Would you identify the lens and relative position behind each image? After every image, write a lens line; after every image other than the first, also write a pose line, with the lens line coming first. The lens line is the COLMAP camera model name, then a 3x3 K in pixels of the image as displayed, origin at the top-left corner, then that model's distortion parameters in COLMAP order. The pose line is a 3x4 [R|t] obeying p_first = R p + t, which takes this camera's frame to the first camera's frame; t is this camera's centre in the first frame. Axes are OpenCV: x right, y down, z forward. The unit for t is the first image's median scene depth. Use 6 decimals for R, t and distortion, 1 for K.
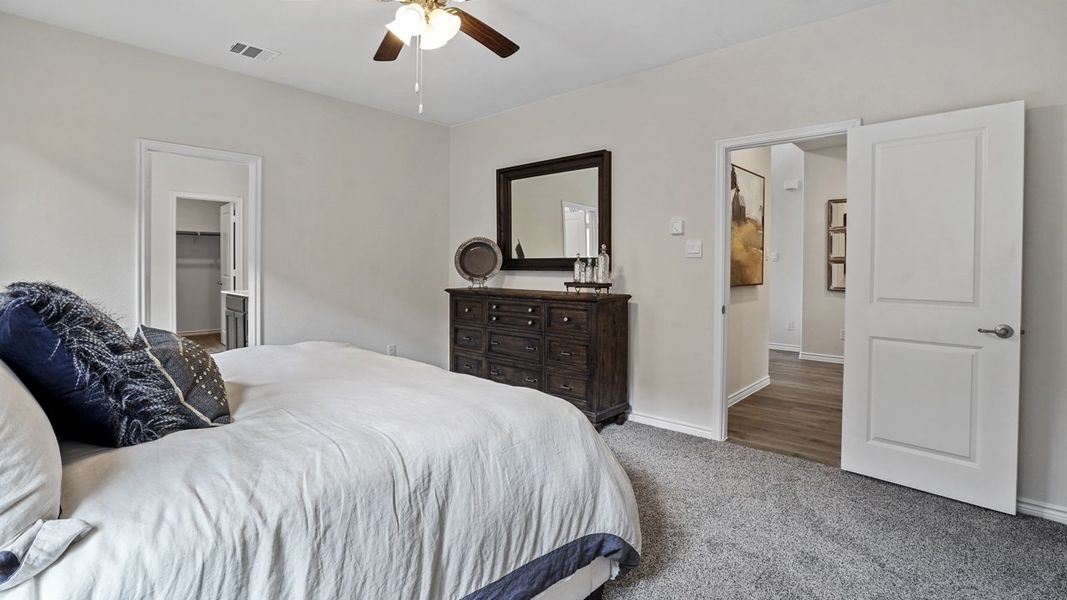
lens RADIAL K [[503.2, 0, 537.7], [0, 503.2, 274.6], [0, 0, 1]] dist [-0.046280, 0.022256]
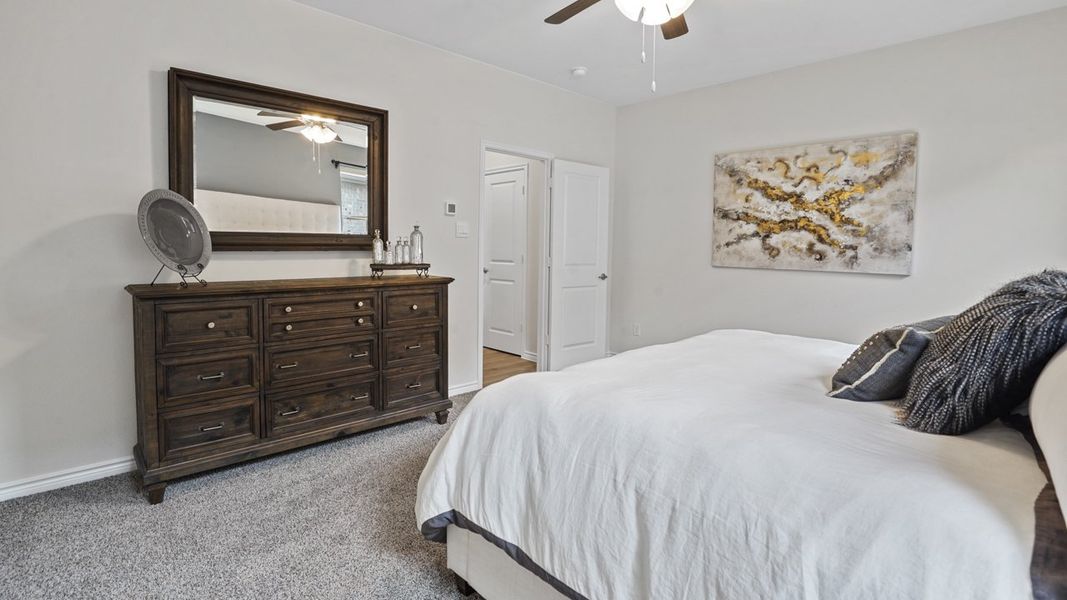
lens RADIAL K [[503.2, 0, 537.7], [0, 503.2, 274.6], [0, 0, 1]] dist [-0.046280, 0.022256]
pose [[0.055308, -0.057879, 0.996790, -0.718682], [0.008930, 0.998307, 0.057471, -0.013058], [-0.998429, 0.005722, 0.055731, 0.680707]]
